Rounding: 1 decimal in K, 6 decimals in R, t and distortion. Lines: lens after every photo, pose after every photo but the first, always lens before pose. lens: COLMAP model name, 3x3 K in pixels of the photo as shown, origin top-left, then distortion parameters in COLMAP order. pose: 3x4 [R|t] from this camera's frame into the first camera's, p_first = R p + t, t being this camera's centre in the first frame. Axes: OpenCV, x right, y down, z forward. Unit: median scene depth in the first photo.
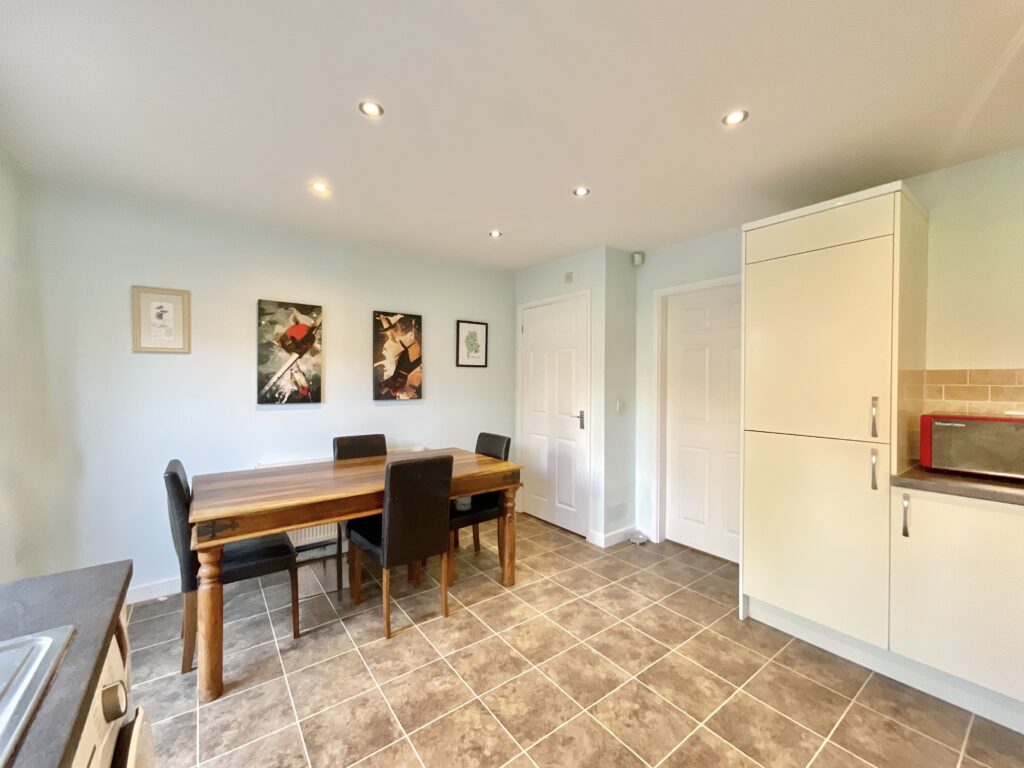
lens RADIAL K [[417.3, 0, 510.6], [0, 417.3, 382.7], [0, 0, 1]] dist [-0.002395, 0.000303]
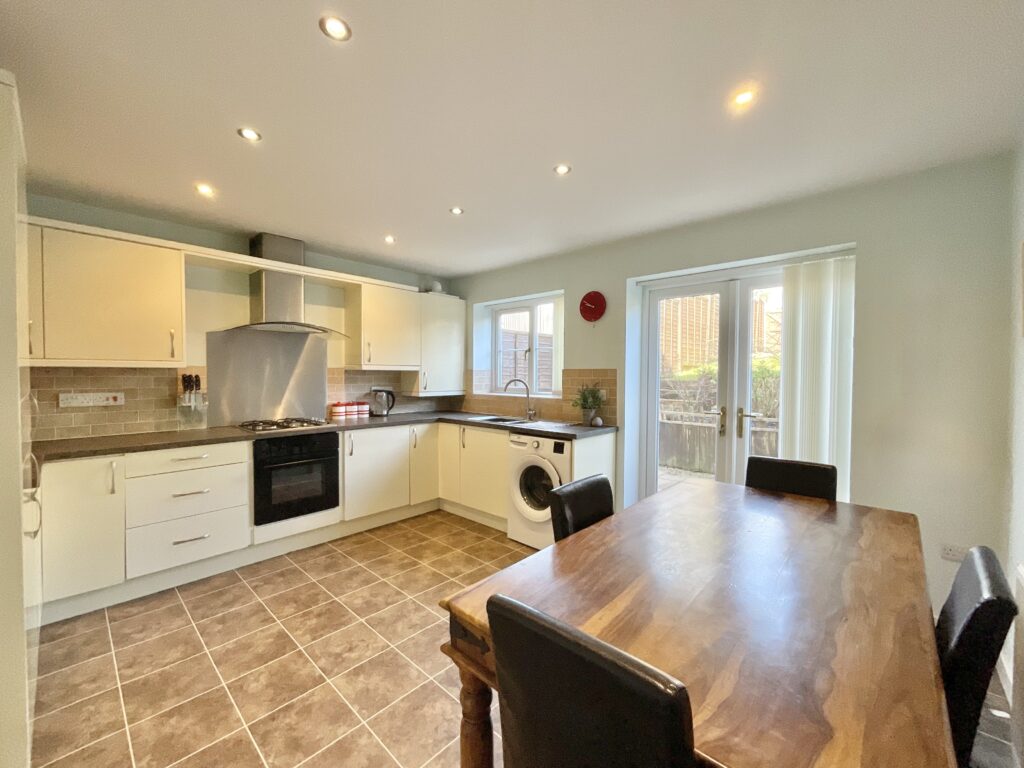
lens RADIAL K [[417.3, 0, 510.6], [0, 417.3, 382.7], [0, 0, 1]] dist [-0.002395, 0.000303]
pose [[-0.984117, -0.003366, -0.177487, 0.052845], [-0.009306, 0.999424, 0.032648, -0.023237], [0.177275, 0.033781, -0.983581, 2.012589]]
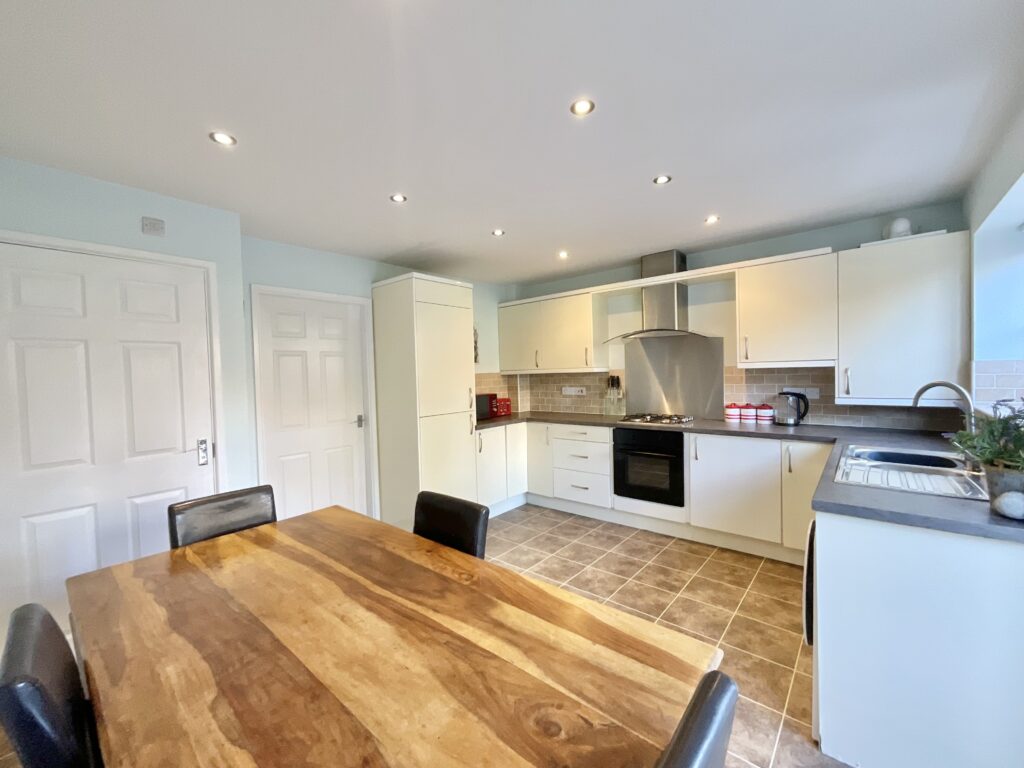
lens RADIAL K [[417.3, 0, 510.6], [0, 417.3, 382.7], [0, 0, 1]] dist [-0.002395, 0.000303]
pose [[-0.215734, -0.022055, 0.976203, -1.107930], [0.039125, 0.998747, 0.031210, -0.046029], [-0.975668, 0.044927, -0.214601, 1.231067]]
